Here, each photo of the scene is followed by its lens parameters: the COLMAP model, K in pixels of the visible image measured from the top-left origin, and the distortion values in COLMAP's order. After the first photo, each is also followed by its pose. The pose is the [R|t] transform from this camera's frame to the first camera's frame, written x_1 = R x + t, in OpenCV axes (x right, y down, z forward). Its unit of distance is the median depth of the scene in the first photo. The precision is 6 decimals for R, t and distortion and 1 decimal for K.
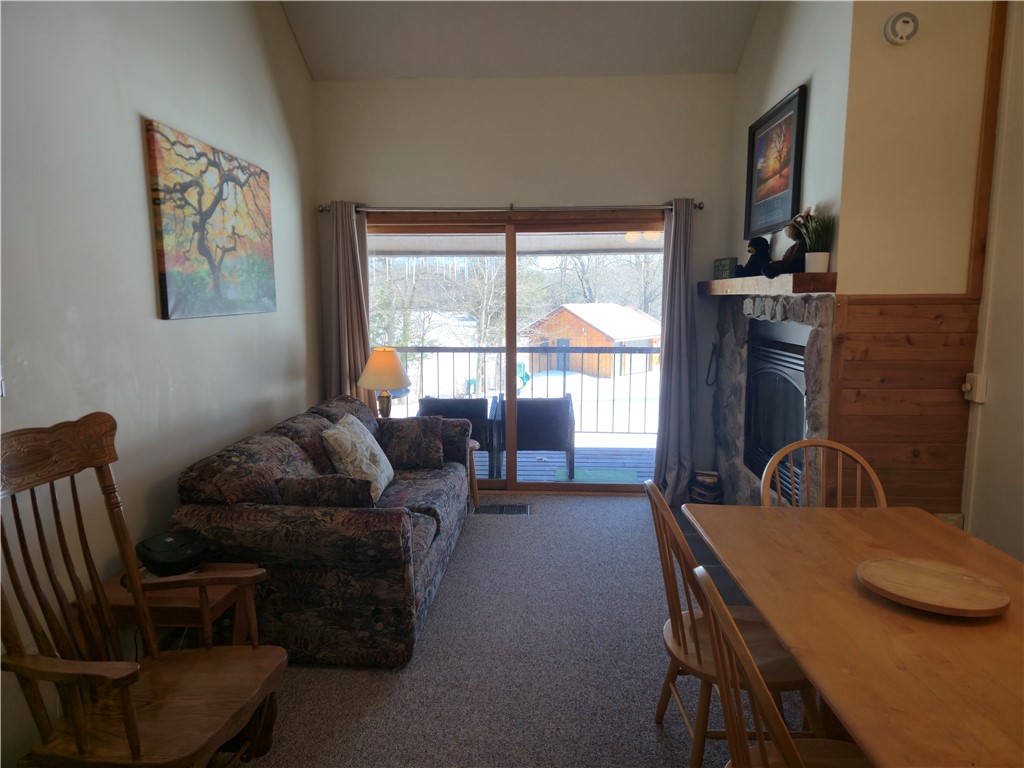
lens RADIAL K [[683.3, 0, 502.6], [0, 683.3, 380.2], [0, 0, 1]] dist [0.068122, -0.046075]
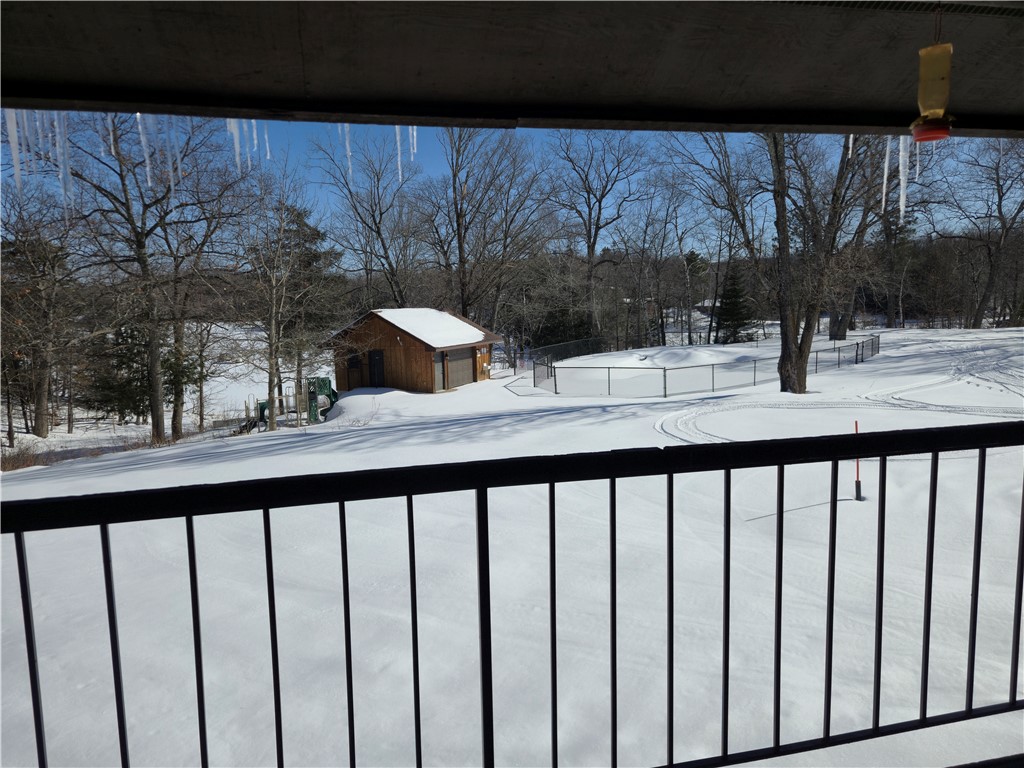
lens RADIAL K [[683.3, 0, 506.1], [0, 683.3, 389.6], [0, 0, 1]] dist [0.068122, -0.046075]
pose [[0.959237, -0.060288, 0.276098, 0.062145], [0.058821, 0.998176, 0.013598, -0.143268], [-0.276414, 0.003196, 0.961033, 1.421864]]
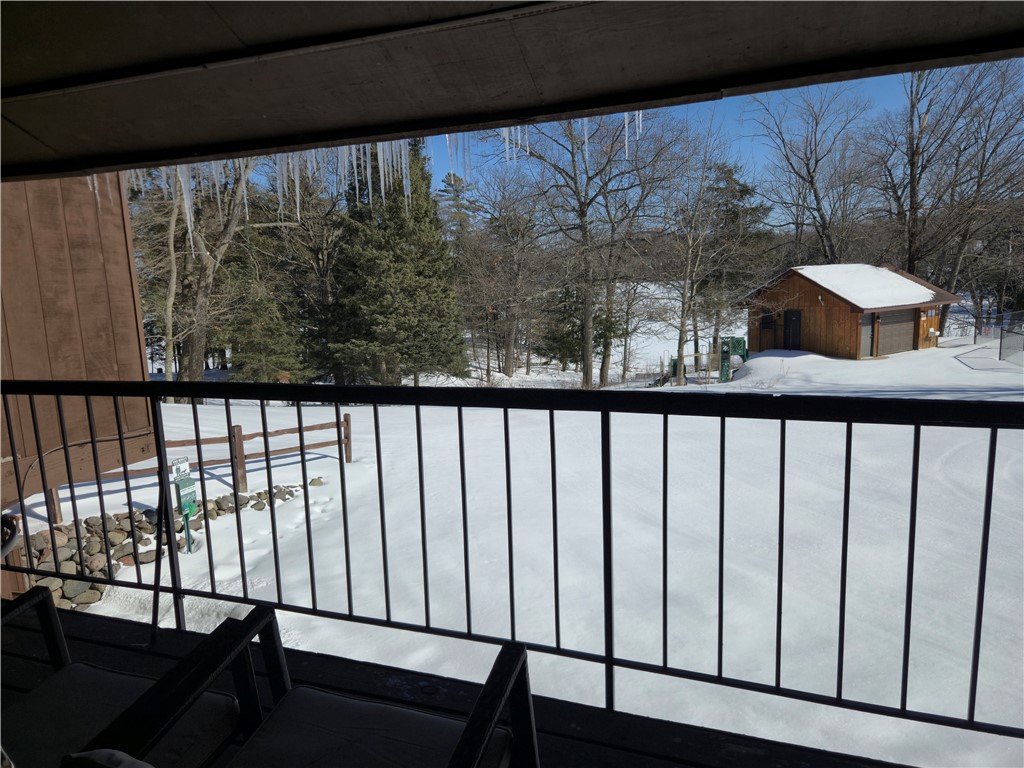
lens RADIAL K [[683.3, 0, 511.5], [0, 683.3, 385.9], [0, 0, 1]] dist [0.068122, -0.046075]
pose [[0.951801, 0.011930, -0.306483, 0.267427], [0.002875, 0.998852, 0.047812, -0.122044], [0.306702, -0.046388, 0.950674, 1.294879]]
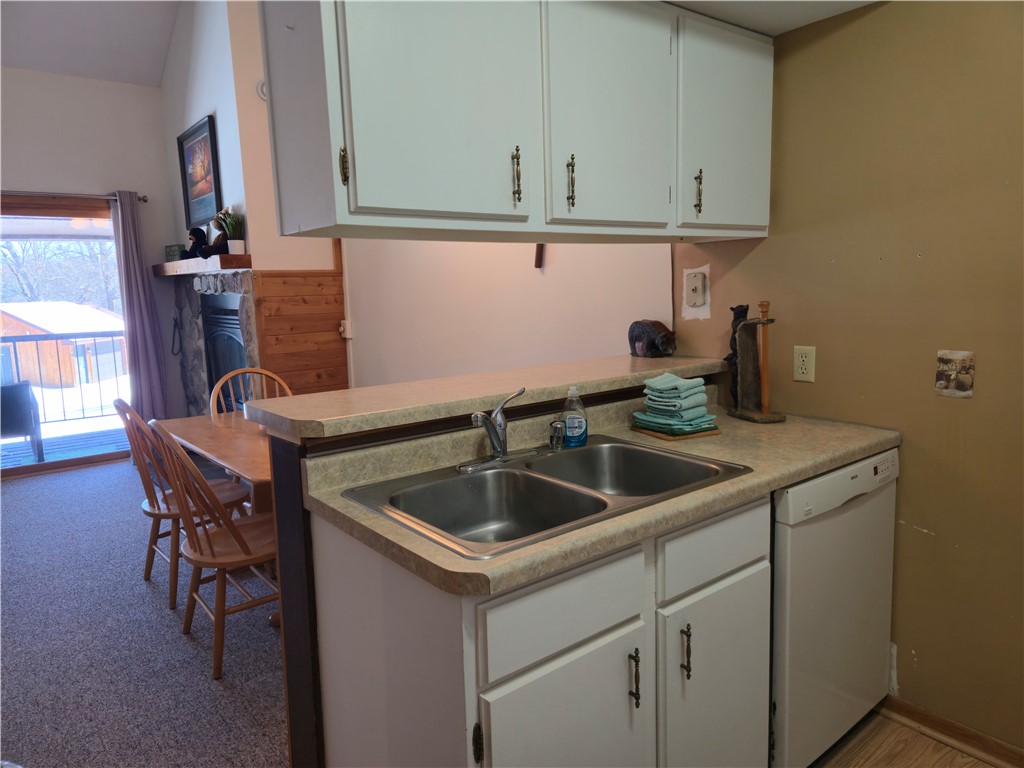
lens RADIAL K [[683.3, 0, 510.9], [0, 683.3, 377.1], [0, 0, 1]] dist [0.068122, -0.046075]
pose [[0.747903, -0.108336, 0.654908, -0.063784], [0.107067, 0.993362, 0.042053, 0.078798], [-0.655116, 0.038668, 0.754538, -0.351307]]
